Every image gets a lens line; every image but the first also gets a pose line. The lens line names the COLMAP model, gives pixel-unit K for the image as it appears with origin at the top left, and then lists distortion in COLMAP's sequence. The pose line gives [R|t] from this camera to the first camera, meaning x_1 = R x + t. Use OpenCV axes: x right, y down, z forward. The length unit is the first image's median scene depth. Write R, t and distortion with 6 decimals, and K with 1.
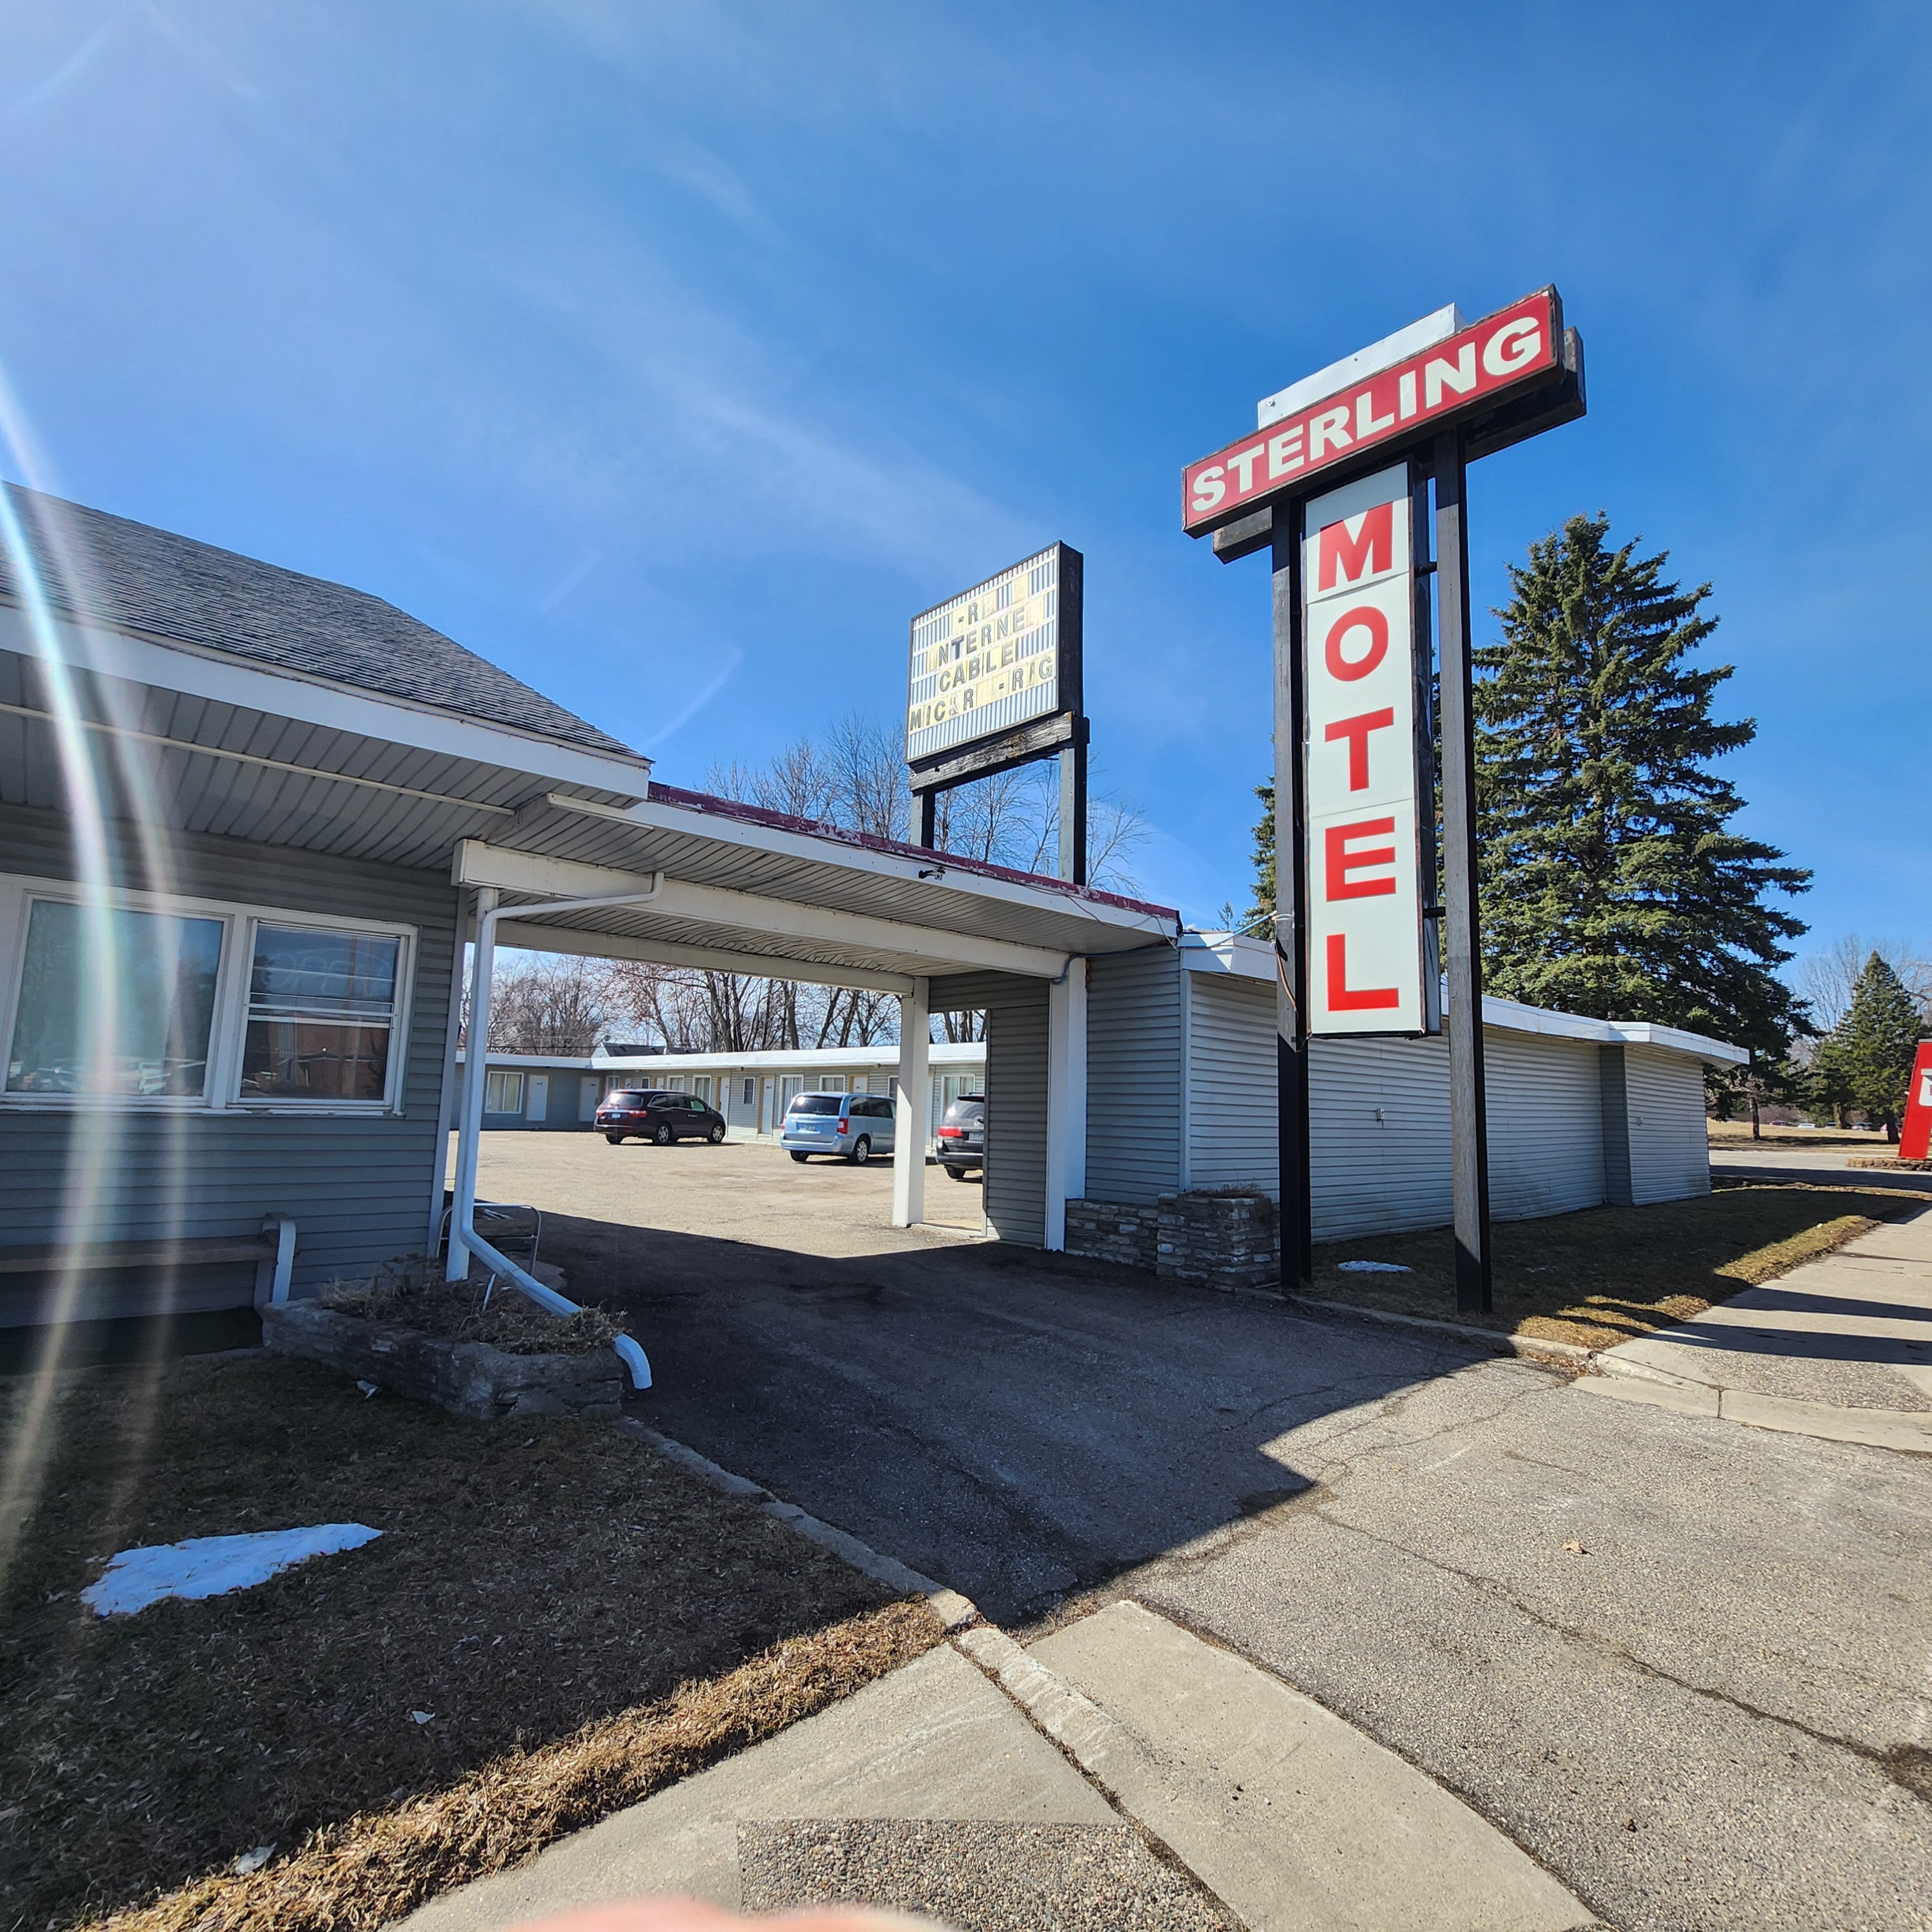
lens RADIAL K [[1018.0, 0, 961.4], [0, 1018.0, 981.5], [0, 0, 1]] dist [0.002702, -0.001035]
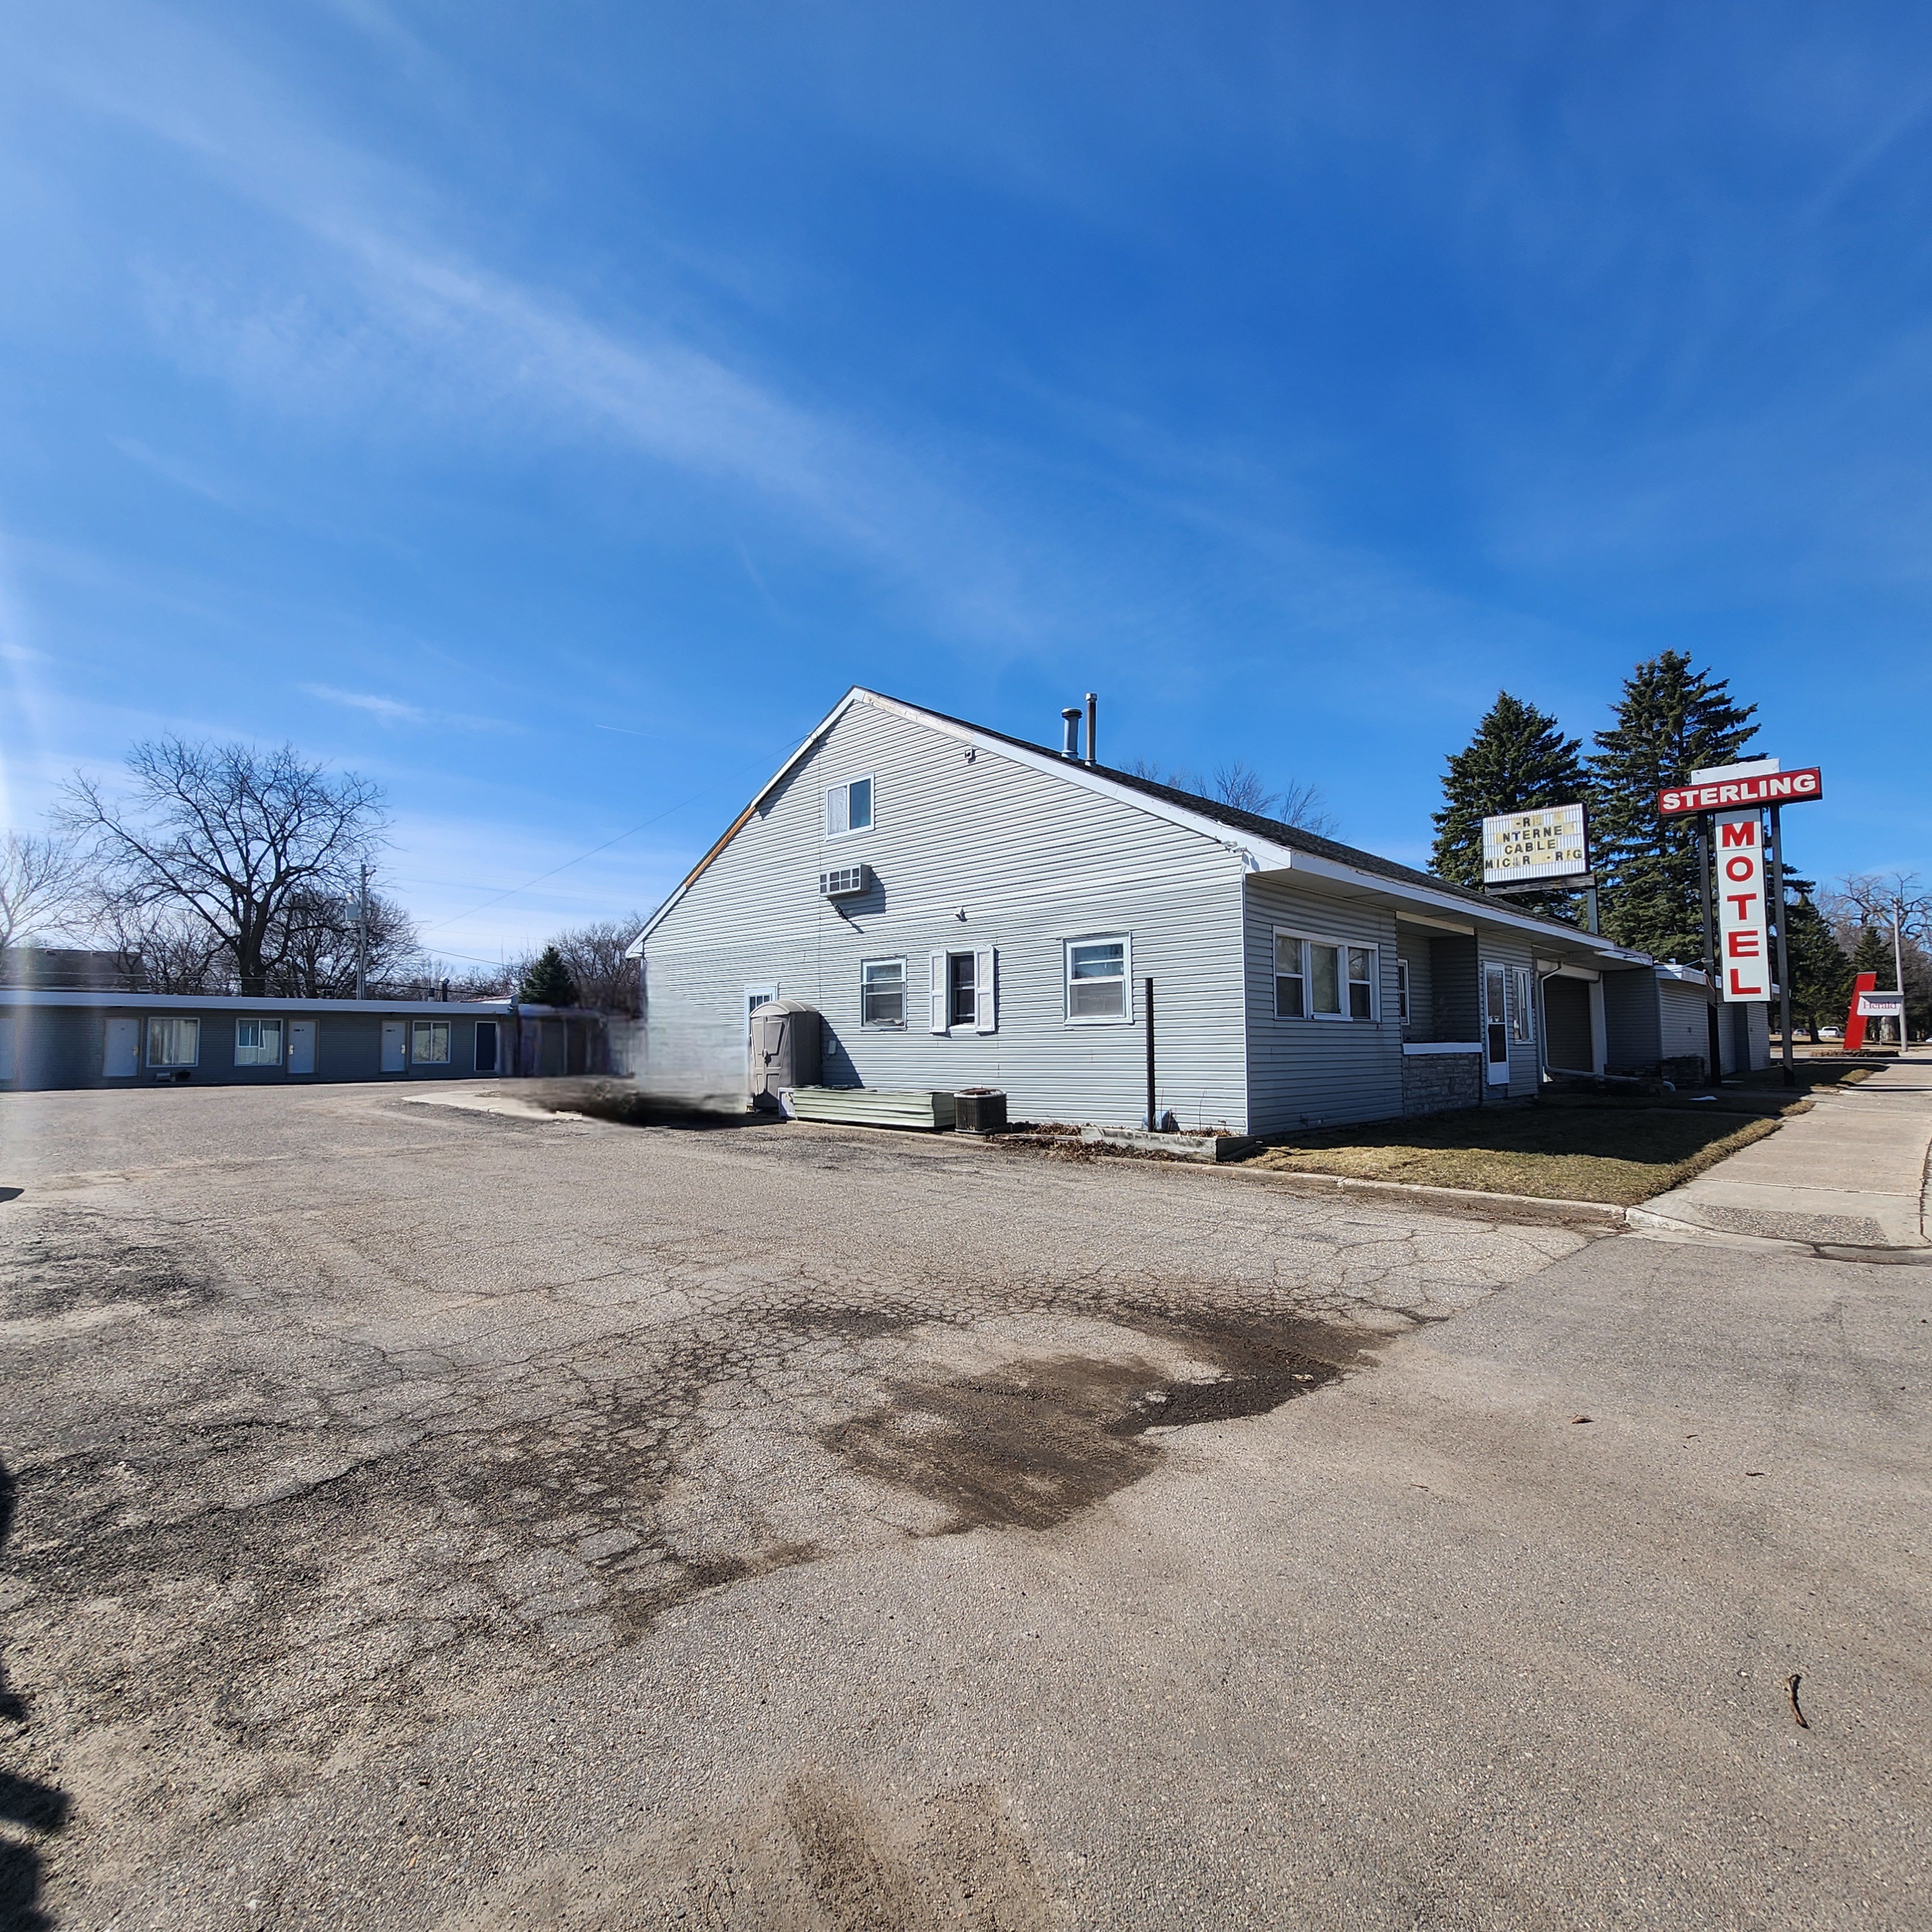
lens RADIAL K [[1018.0, 0, 968.4], [0, 1018.0, 984.1], [0, 0, 1]] dist [0.002702, -0.001035]
pose [[0.997262, -0.032880, 0.066241, -1.993028], [0.028631, 0.997532, 0.064109, -0.247356], [-0.068186, -0.062037, 0.995742, -1.757675]]
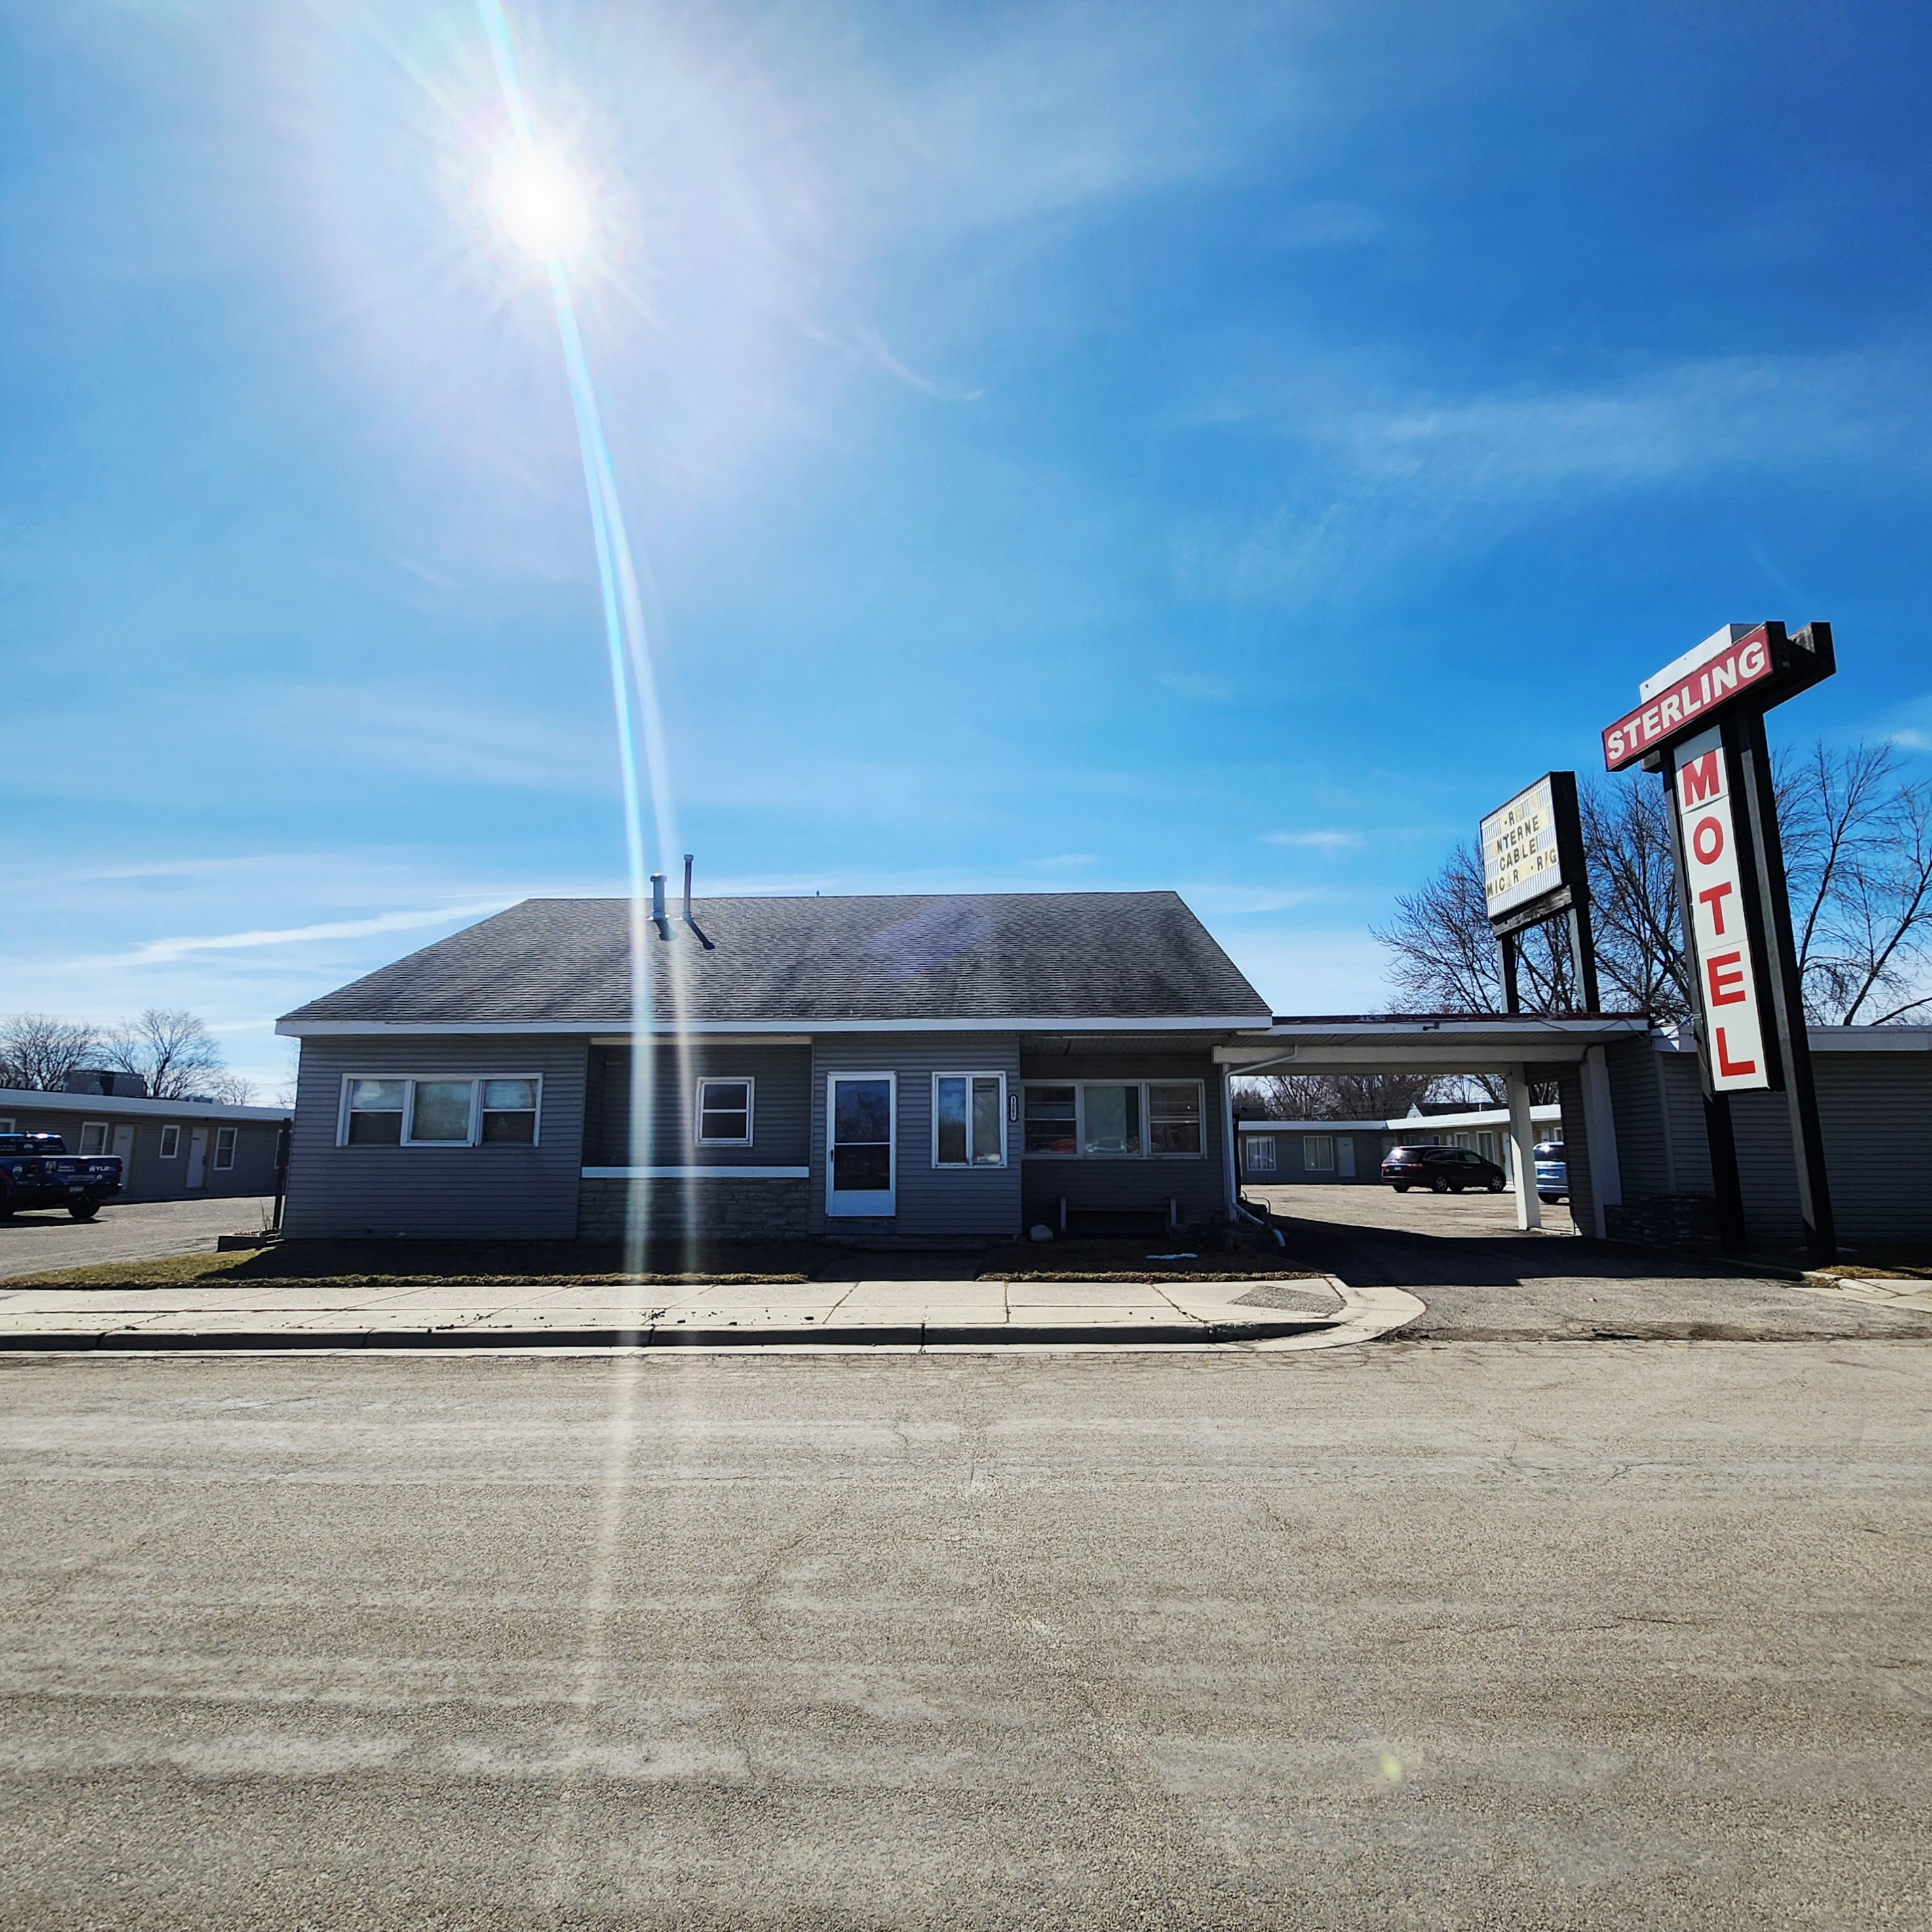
lens RADIAL K [[1018.0, 0, 971.3], [0, 1018.0, 983.0], [0, 0, 1]] dist [0.002702, -0.001035]
pose [[0.718699, -0.147375, -0.679524, 0.594323], [0.108103, 0.989080, -0.100176, -0.078532], [0.686866, -0.001462, 0.726782, -0.902681]]
